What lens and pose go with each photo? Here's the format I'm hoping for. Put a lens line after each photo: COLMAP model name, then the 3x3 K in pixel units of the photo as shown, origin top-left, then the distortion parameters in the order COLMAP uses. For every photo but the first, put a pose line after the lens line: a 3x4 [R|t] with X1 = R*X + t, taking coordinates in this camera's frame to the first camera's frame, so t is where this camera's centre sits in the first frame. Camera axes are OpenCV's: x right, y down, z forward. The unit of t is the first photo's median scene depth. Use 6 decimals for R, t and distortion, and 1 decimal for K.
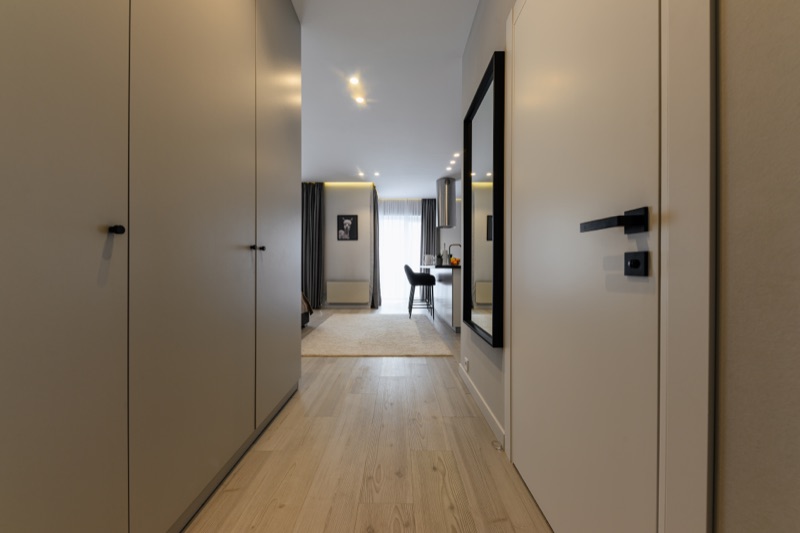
lens RADIAL K [[275.5, 0, 400.0], [0, 275.5, 266.5], [0, 0, 1]] dist [0.001983, -0.000213]
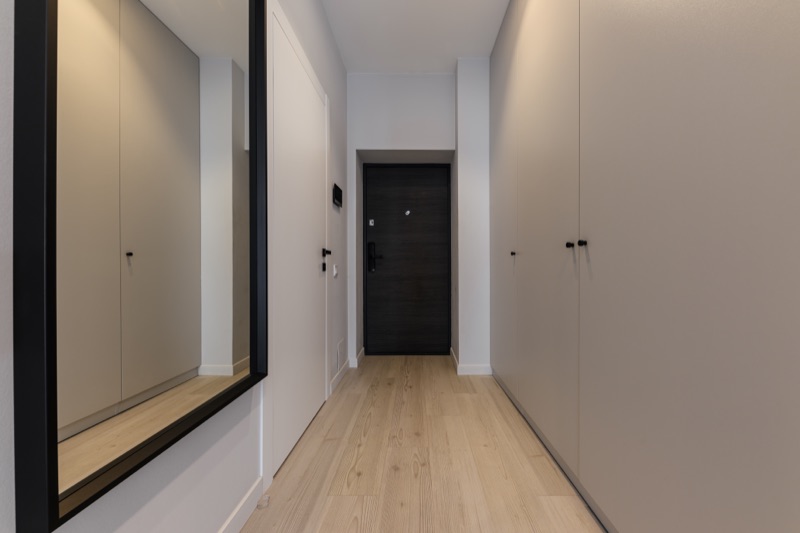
lens RADIAL K [[275.5, 0, 400.0], [0, 275.5, 266.5], [0, 0, 1]] dist [0.001983, -0.000213]
pose [[-0.997974, -0.001641, 0.063607, -0.082116], [-0.001581, 0.999998, 0.000998, -0.005793], [-0.063608, 0.000896, -0.997975, 2.018338]]
